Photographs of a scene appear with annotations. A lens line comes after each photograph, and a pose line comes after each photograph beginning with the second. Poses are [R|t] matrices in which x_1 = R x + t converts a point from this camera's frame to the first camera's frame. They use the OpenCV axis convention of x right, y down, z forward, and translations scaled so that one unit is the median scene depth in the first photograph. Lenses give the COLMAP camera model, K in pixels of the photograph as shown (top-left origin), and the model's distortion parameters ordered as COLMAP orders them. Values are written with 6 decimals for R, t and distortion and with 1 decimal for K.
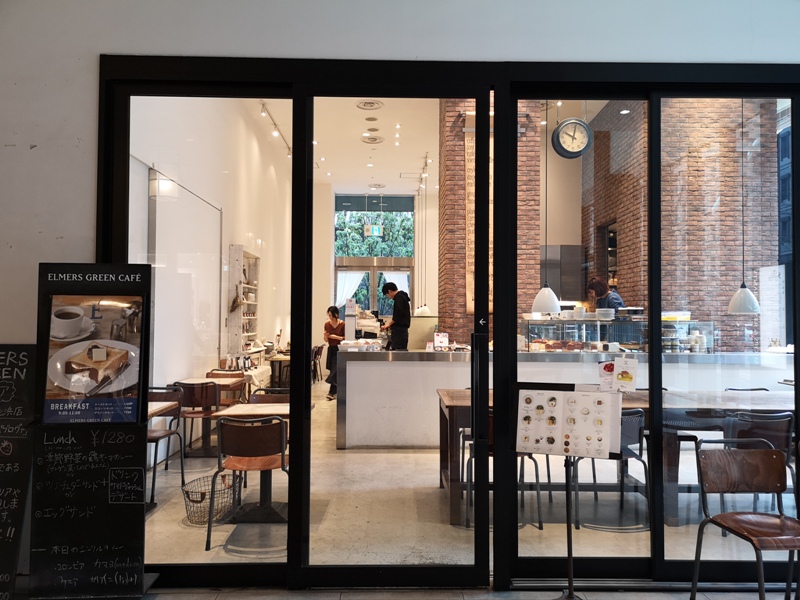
lens RADIAL K [[618.5, 0, 398.2], [0, 618.5, 299.0], [0, 0, 1]] dist [0.002547, -0.002259]
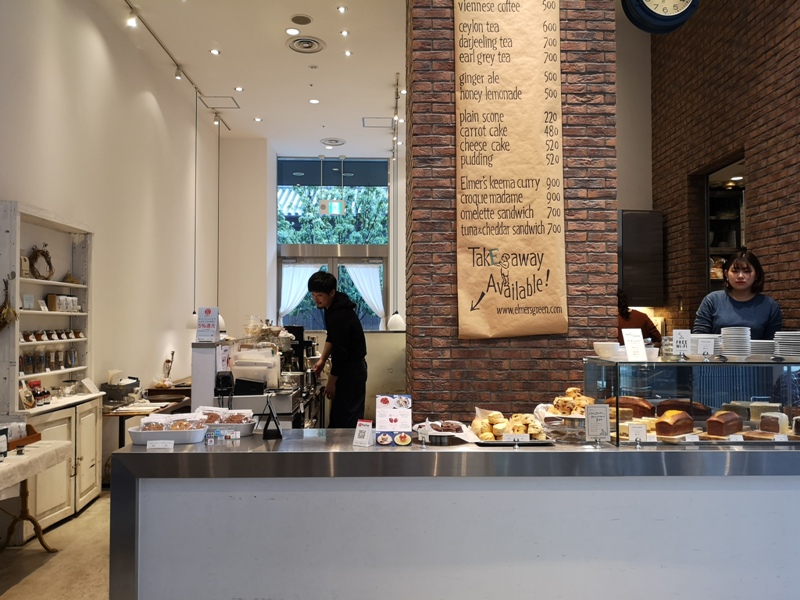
lens RADIAL K [[618.5, 0, 401.1], [0, 618.5, 301.5], [0, 0, 1]] dist [0.002547, -0.002259]
pose [[0.999924, -0.005311, 0.011159, 0.050583], [0.005288, 0.999984, 0.002156, -0.004286], [-0.011170, -0.002096, 0.999935, 0.436611]]
